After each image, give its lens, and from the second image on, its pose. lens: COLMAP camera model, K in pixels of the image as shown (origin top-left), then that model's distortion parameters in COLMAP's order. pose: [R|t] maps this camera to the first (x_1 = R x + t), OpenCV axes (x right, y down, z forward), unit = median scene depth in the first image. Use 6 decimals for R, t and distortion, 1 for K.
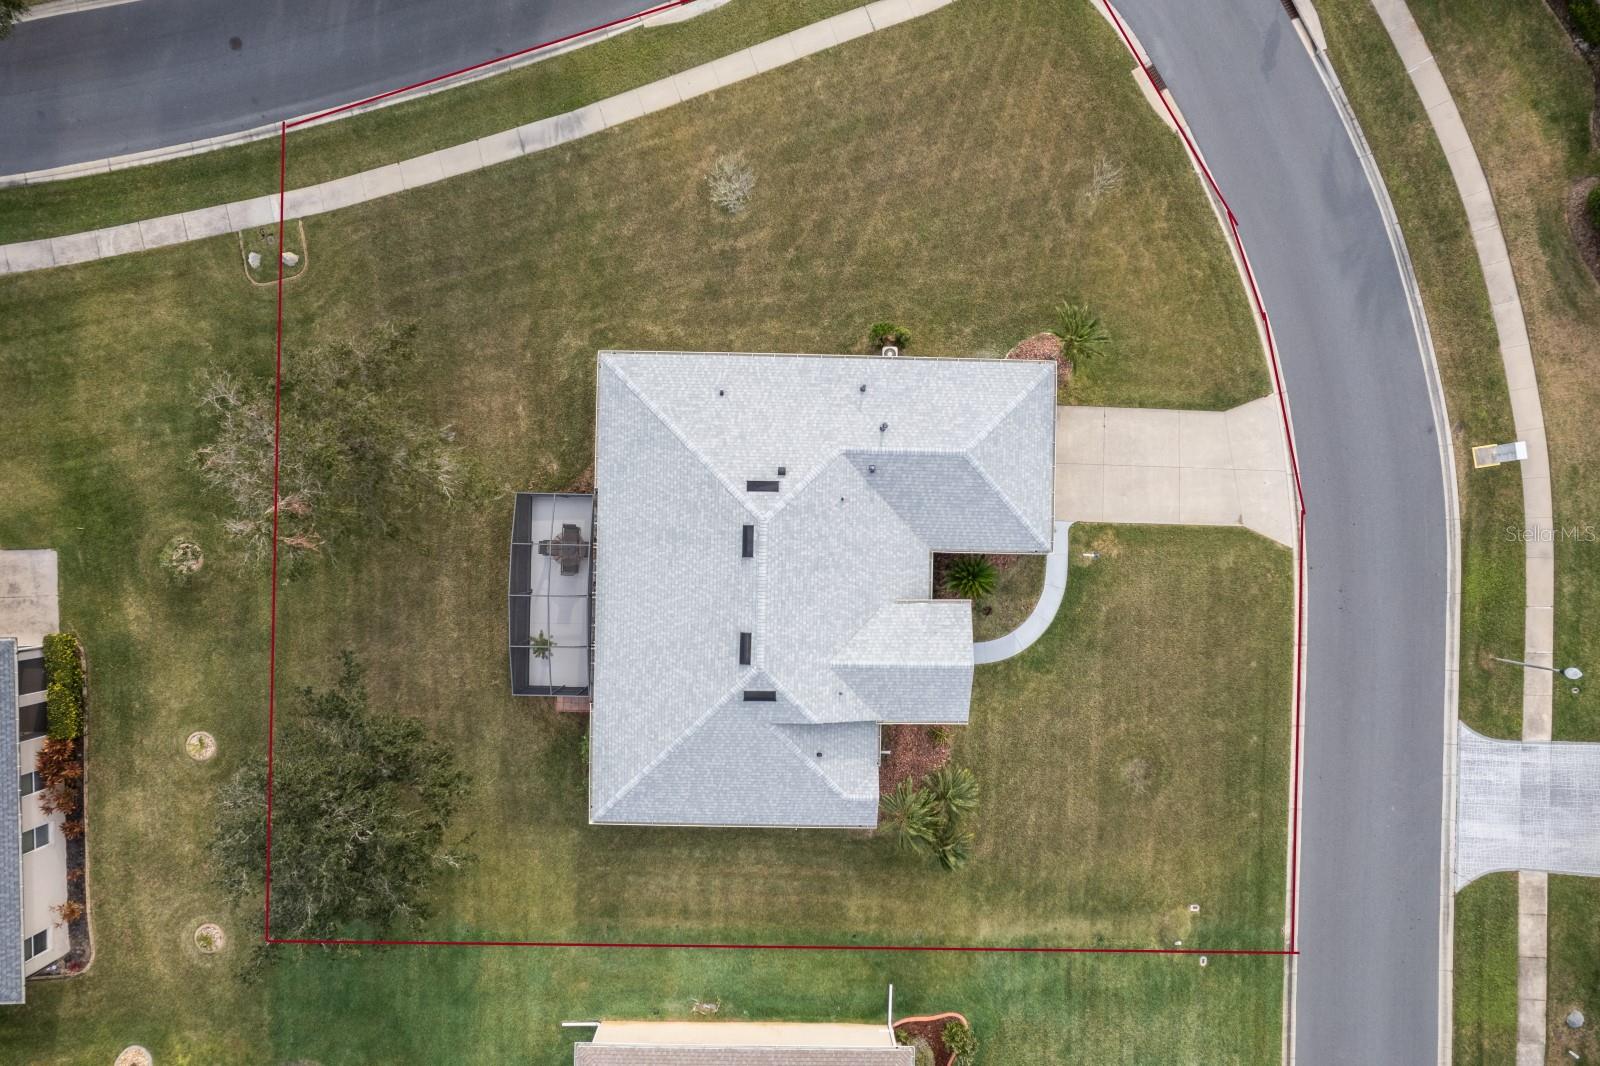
lens RADIAL K [[1028.5, 0, 794.4], [0, 1028.5, 540.1], [0, 0, 1]] dist [-0.069832, 0.065912]
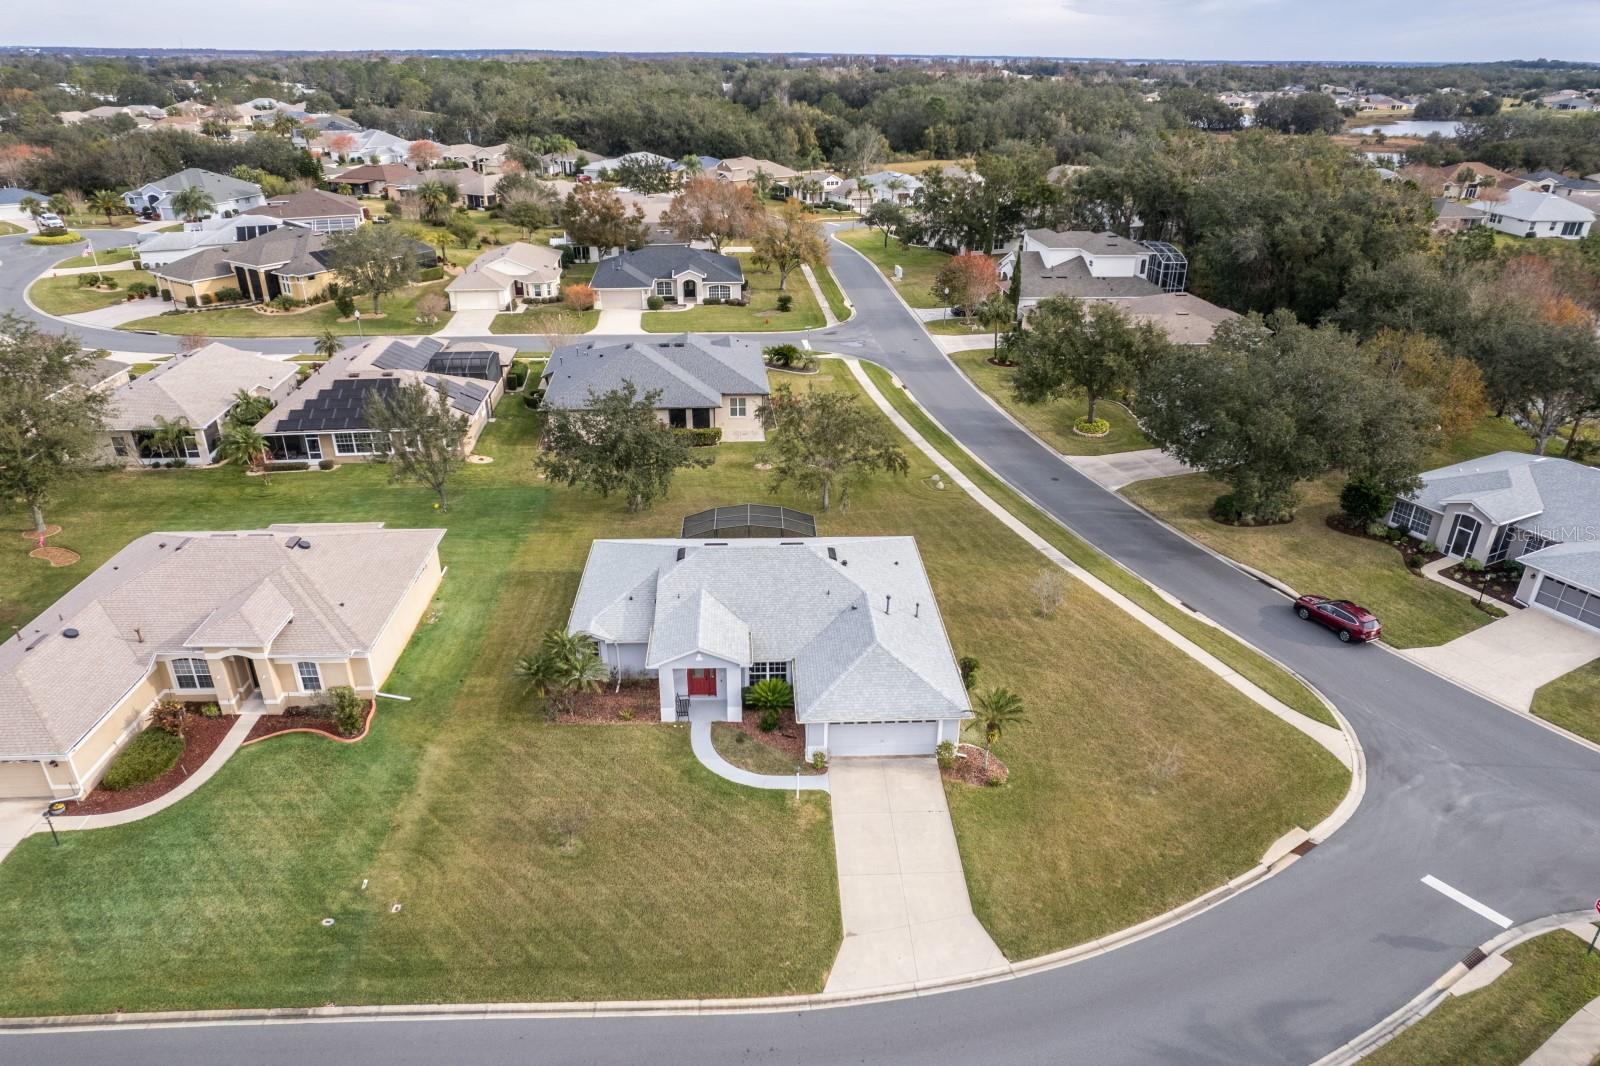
lens RADIAL K [[1028.5, 0, 806.5], [0, 1028.5, 524.5], [0, 0, 1]] dist [-0.069832, 0.065912]
pose [[0.071829, 0.404683, -0.911631, 1.080773], [-0.997367, 0.019973, -0.069718, 0.069624], [-0.010006, 0.914239, 0.405052, 0.352768]]
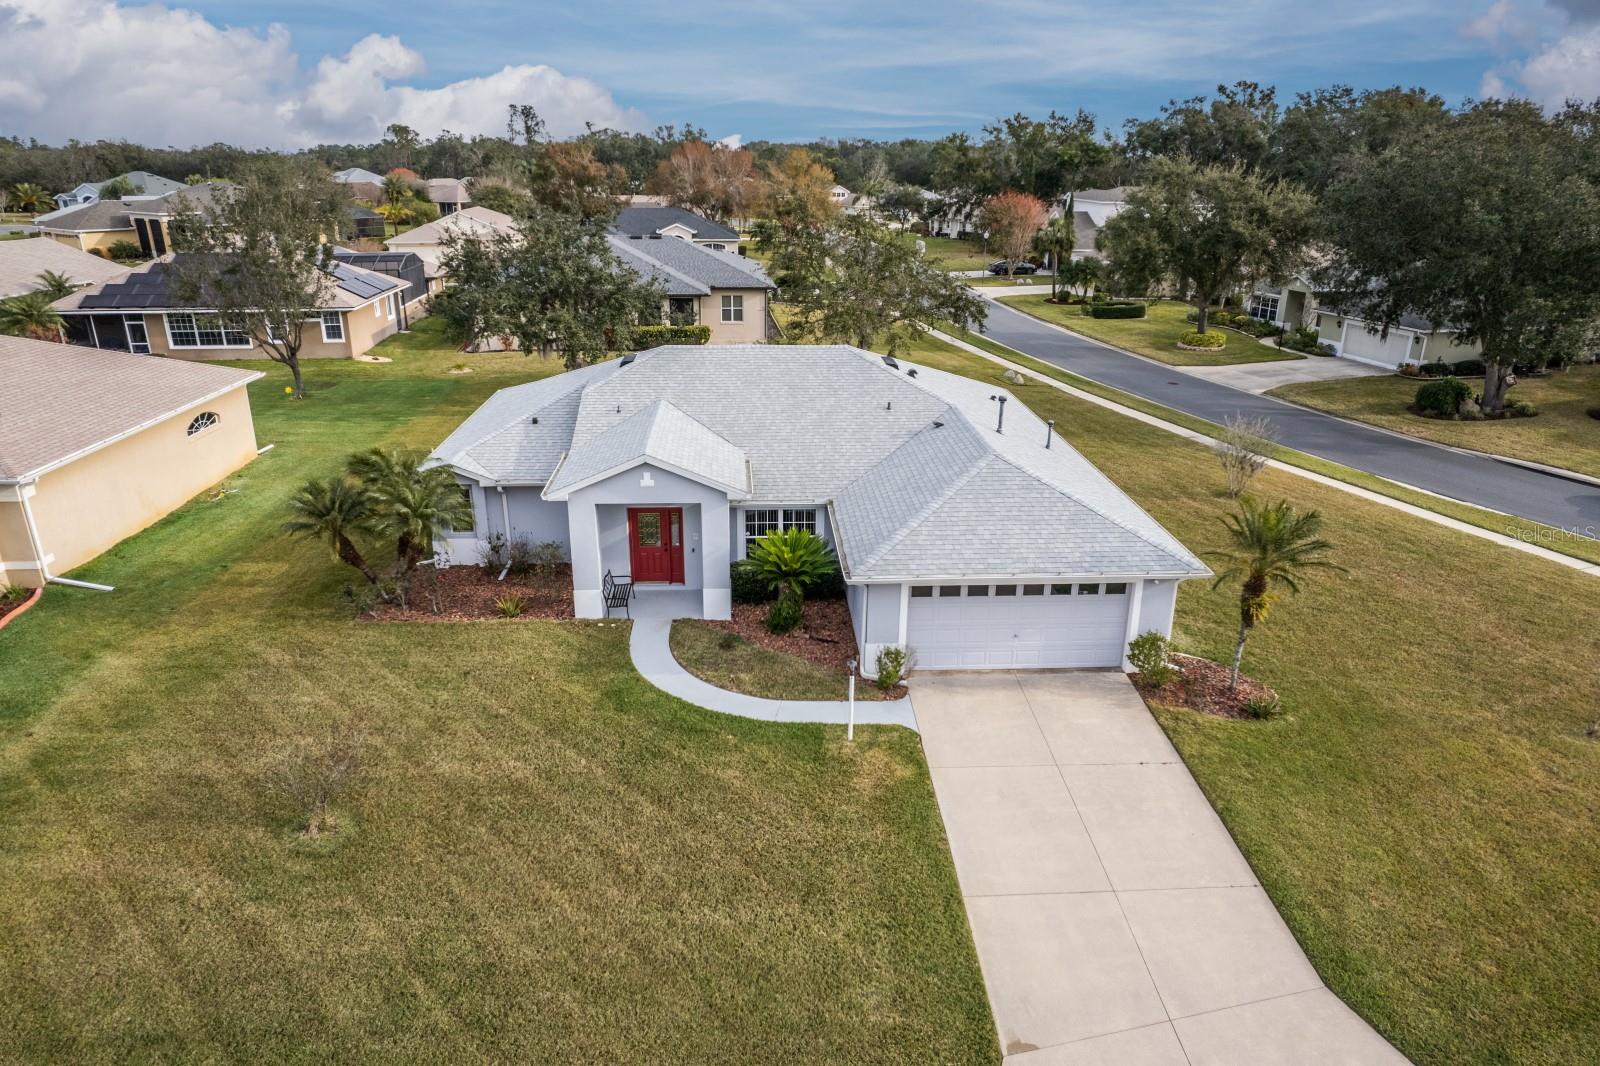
lens RADIAL K [[1028.5, 0, 805.2], [0, 1028.5, 529.0], [0, 0, 1]] dist [-0.069832, 0.065912]
pose [[0.073017, 0.325147, -0.942840, 0.679928], [-0.997303, 0.016731, -0.071465, 0.065256], [-0.007462, 0.945516, 0.325491, 0.762061]]
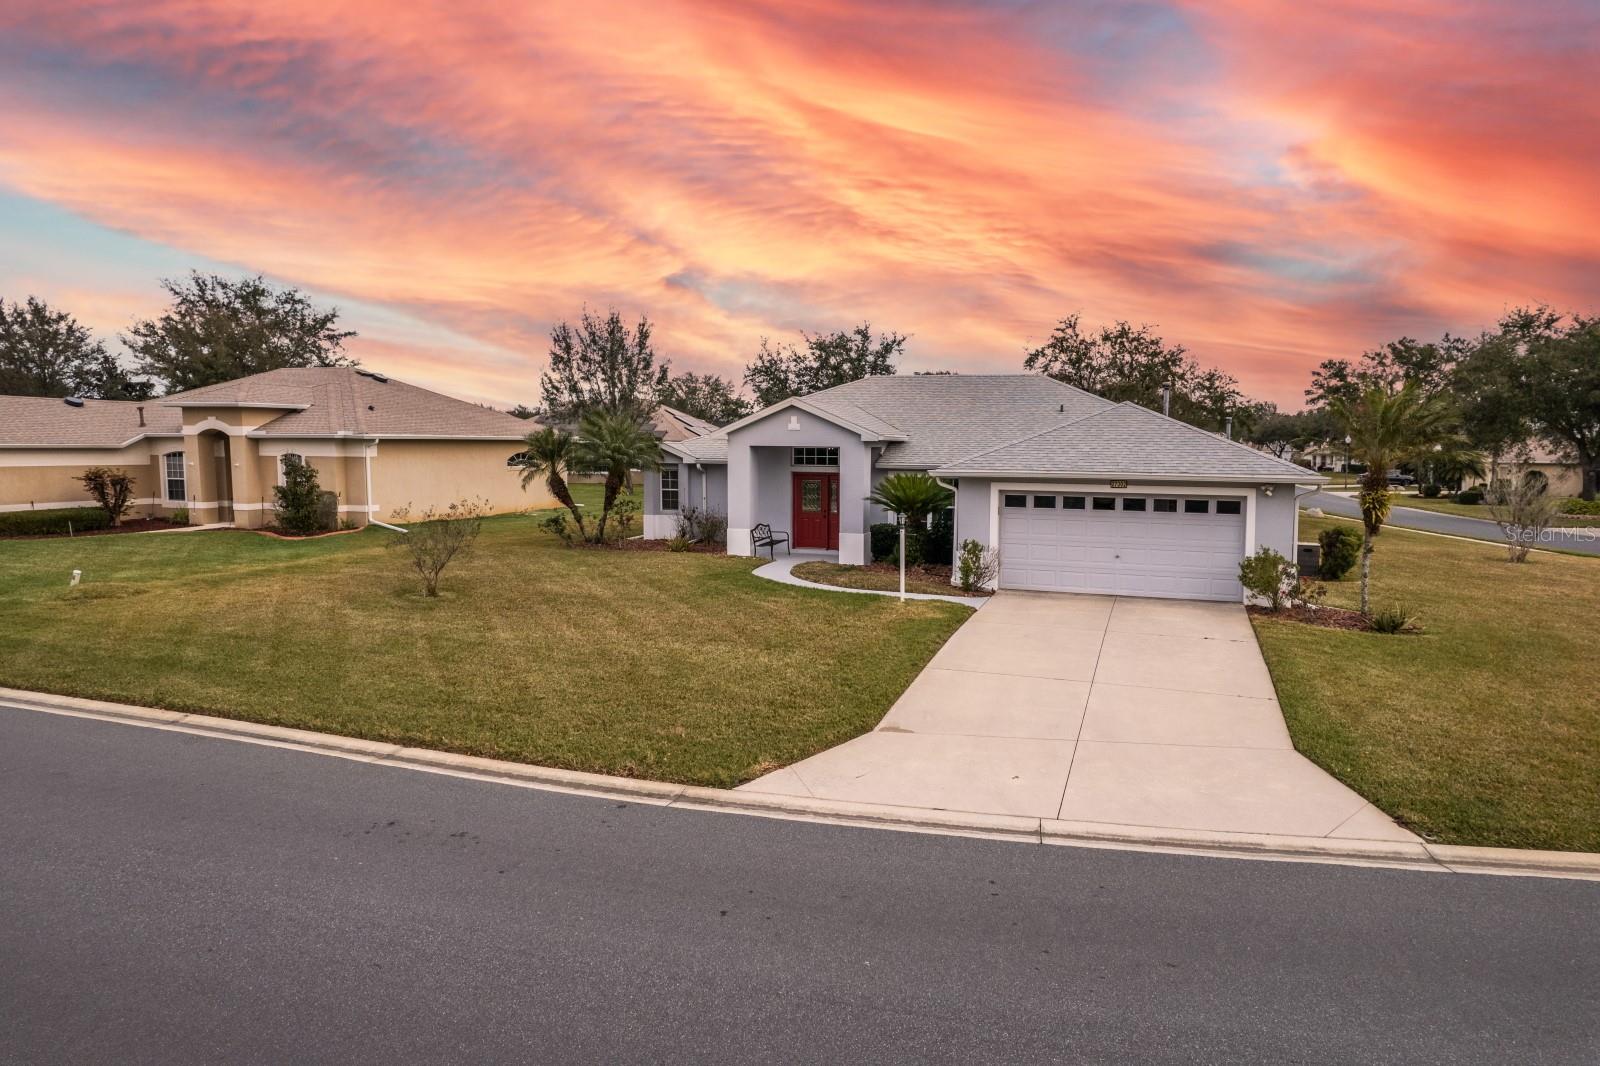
lens RADIAL K [[1028.5, 0, 800.2], [0, 1028.5, 522.3], [0, 0, 1]] dist [-0.069832, 0.065912]
pose [[-0.311962, 0.054583, -0.948525, 0.728142], [-0.949972, -0.033968, 0.310483, -0.083482], [-0.015273, 0.997931, 0.062449, 0.935676]]
